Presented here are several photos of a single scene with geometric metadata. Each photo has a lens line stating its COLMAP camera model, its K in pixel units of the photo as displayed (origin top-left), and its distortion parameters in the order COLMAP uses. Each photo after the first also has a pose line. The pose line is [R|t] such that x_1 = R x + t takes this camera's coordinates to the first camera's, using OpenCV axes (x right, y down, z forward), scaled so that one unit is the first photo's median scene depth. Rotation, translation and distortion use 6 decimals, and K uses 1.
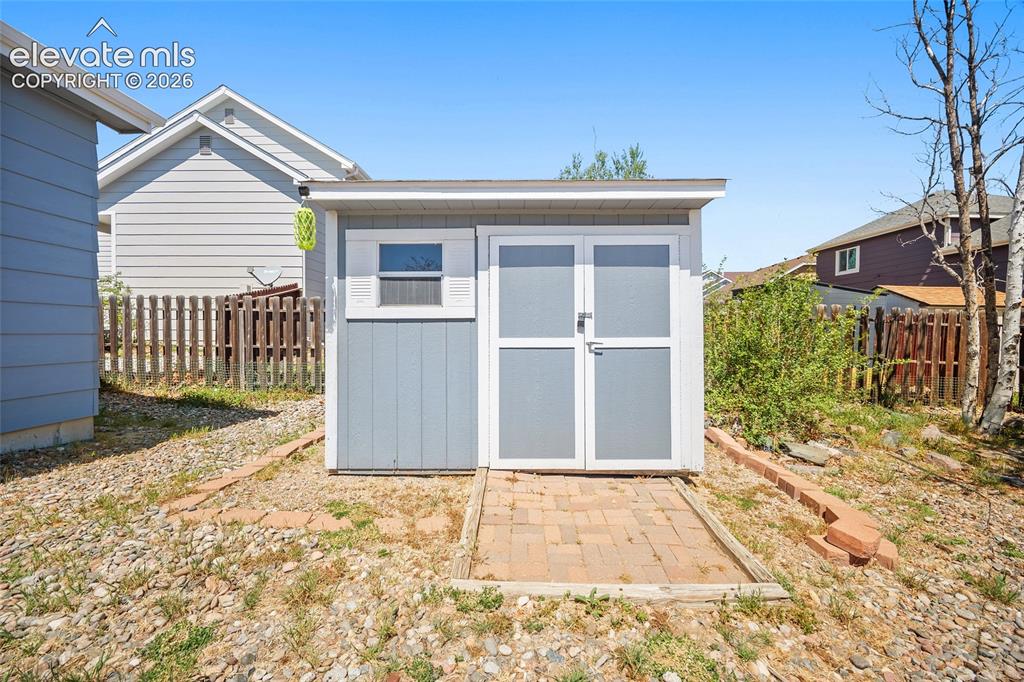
lens RADIAL K [[411.1, 0, 507.6], [0, 411.1, 346.6], [0, 0, 1]] dist [-0.000295, 0.000511]
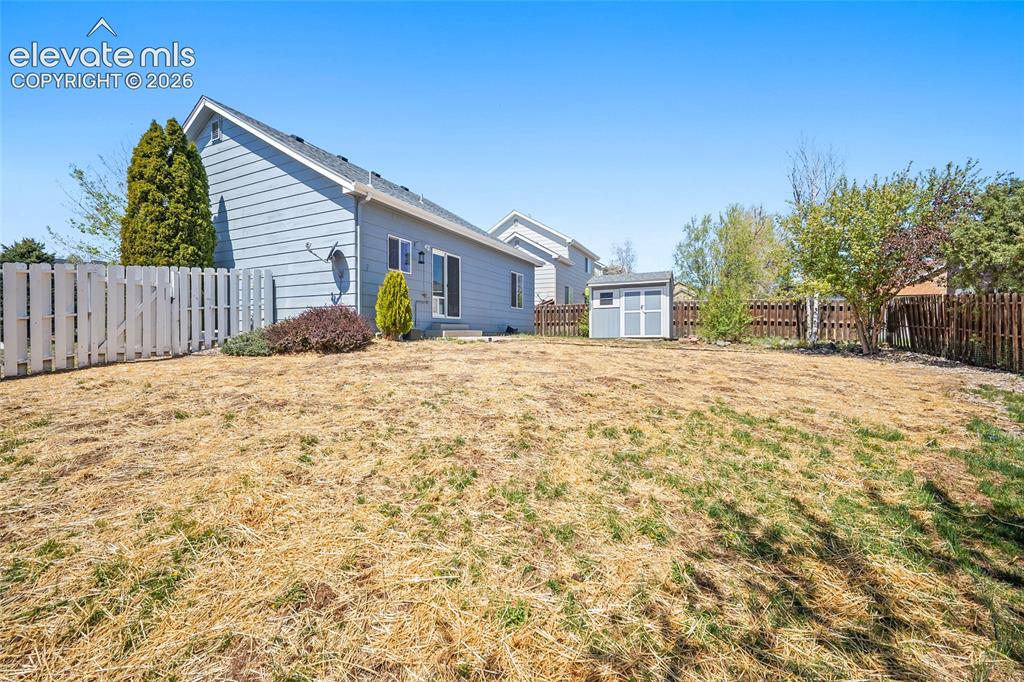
lens RADIAL K [[411.1, 0, 510.1], [0, 411.1, 341.4], [0, 0, 1]] dist [-0.000295, 0.000511]
pose [[0.913466, -0.000837, -0.406914, 0.716982], [-0.007861, 0.999775, -0.019704, 0.444298], [0.406839, 0.021197, 0.913254, -3.974057]]
